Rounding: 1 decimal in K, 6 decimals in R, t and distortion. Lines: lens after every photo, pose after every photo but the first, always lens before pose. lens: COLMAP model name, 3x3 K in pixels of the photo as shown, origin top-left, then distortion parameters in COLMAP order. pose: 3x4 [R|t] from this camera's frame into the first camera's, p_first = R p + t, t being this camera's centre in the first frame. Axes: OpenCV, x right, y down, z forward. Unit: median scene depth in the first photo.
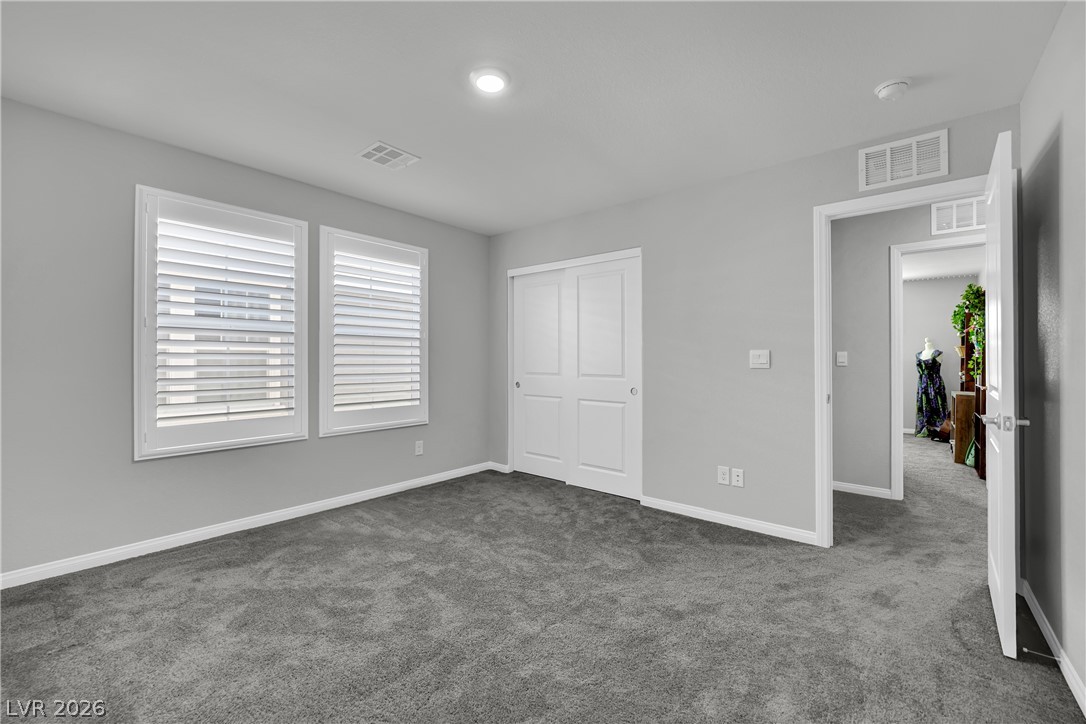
lens RADIAL K [[448.9, 0, 533.6], [0, 448.9, 362.0], [0, 0, 1]] dist [-0.024531, 0.000005]
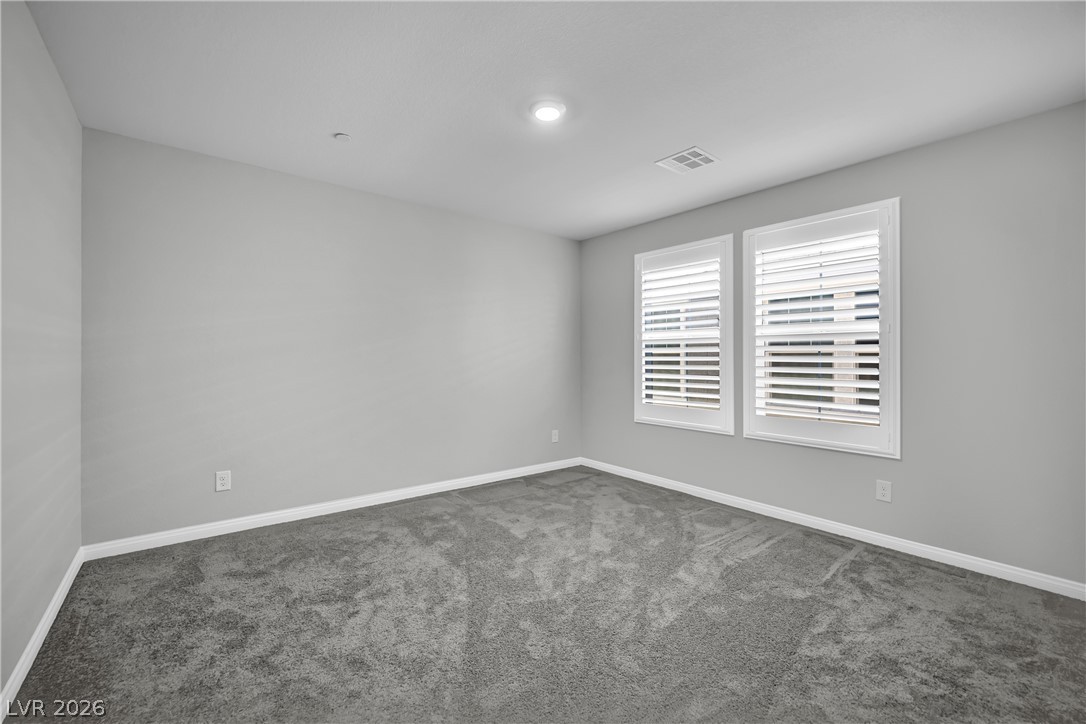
lens RADIAL K [[448.9, 0, 533.6], [0, 448.9, 362.0], [0, 0, 1]] dist [-0.024531, 0.000005]
pose [[-0.205554, 0.001685, -0.978644, 0.658316], [-0.013415, 0.999900, 0.004540, -0.002475], [0.978554, 0.014061, -0.205511, 0.770724]]
